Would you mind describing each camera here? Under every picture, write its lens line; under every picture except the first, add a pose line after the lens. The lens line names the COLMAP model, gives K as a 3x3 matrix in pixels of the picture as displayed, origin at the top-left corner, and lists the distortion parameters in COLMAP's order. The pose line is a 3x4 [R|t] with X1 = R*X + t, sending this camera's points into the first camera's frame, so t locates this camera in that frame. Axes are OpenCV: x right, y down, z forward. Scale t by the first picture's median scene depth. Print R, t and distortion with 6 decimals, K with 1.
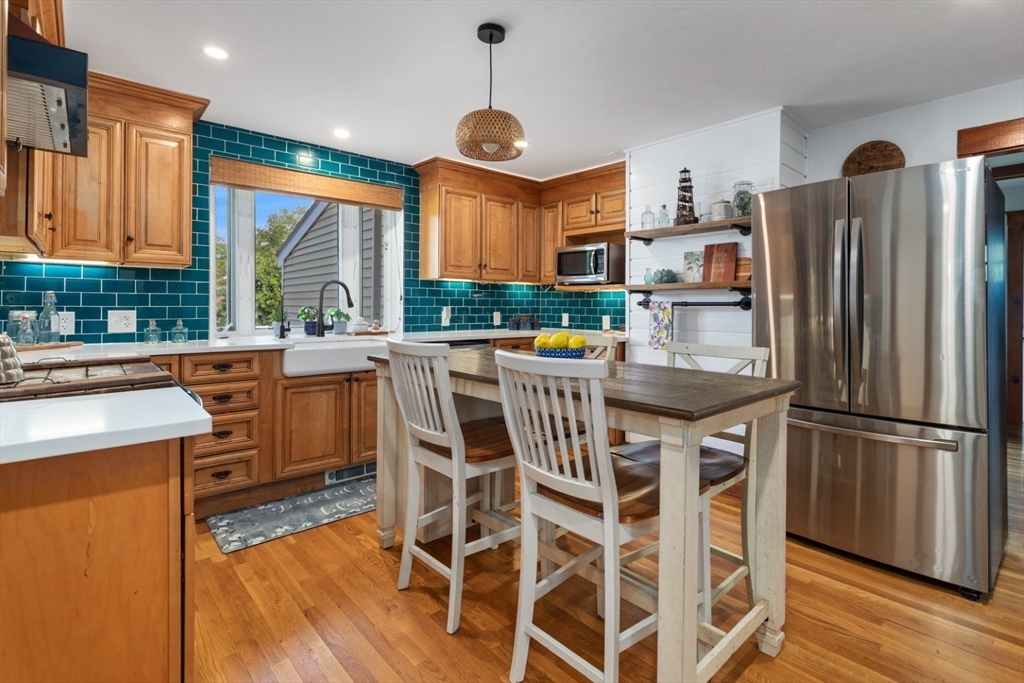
lens RADIAL K [[482.6, 0, 511.8], [0, 482.6, 311.5], [0, 0, 1]] dist [-0.000360, -0.000013]
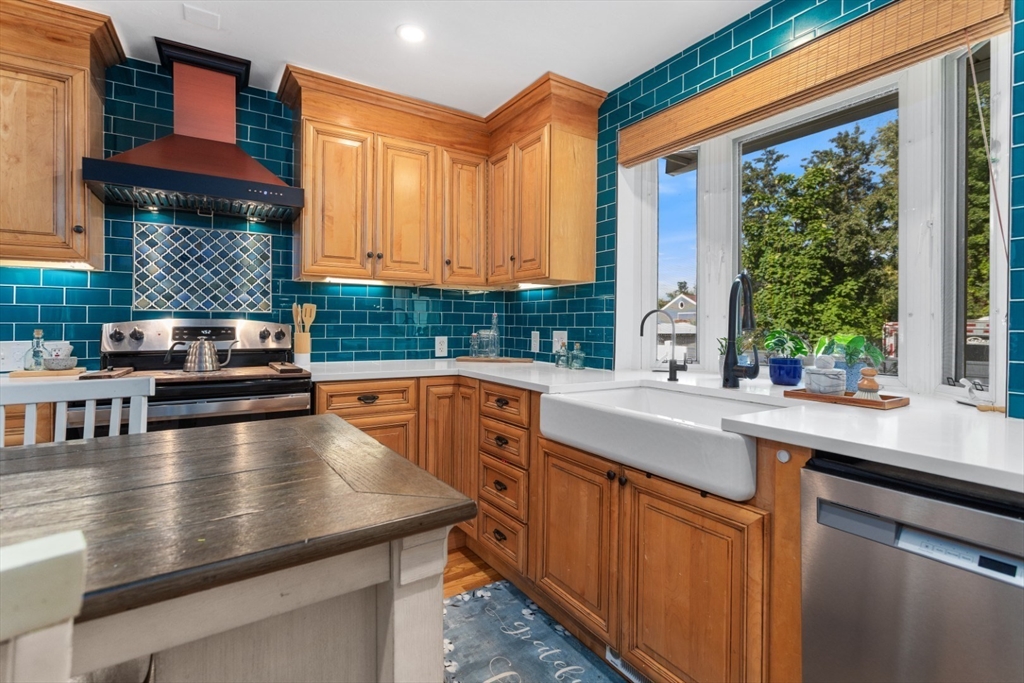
lens RADIAL K [[484.9, 0, 512.7], [0, 484.9, 322.6], [0, 0, 1]] dist [0.001546, 0.000351]
pose [[-0.153305, -0.004660, -0.988168, 0.188641], [-0.014555, 0.999891, -0.002457, -0.016118], [0.988072, 0.014006, -0.153356, 1.074757]]
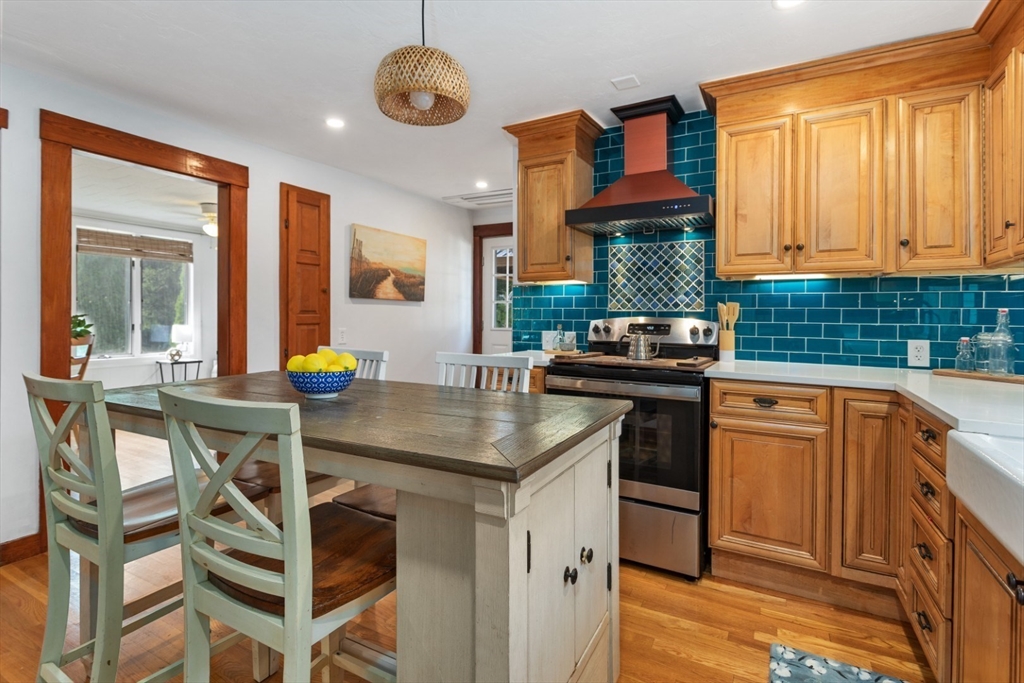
lens RADIAL K [[482.6, 0, 511.8], [0, 482.6, 311.5], [0, 0, 1]] dist [-0.000360, -0.000013]
pose [[-0.941517, -0.011756, -0.336760, 0.057947], [-0.012028, 0.999927, -0.001279, -0.024262], [0.336750, 0.002847, -0.941590, 1.294659]]
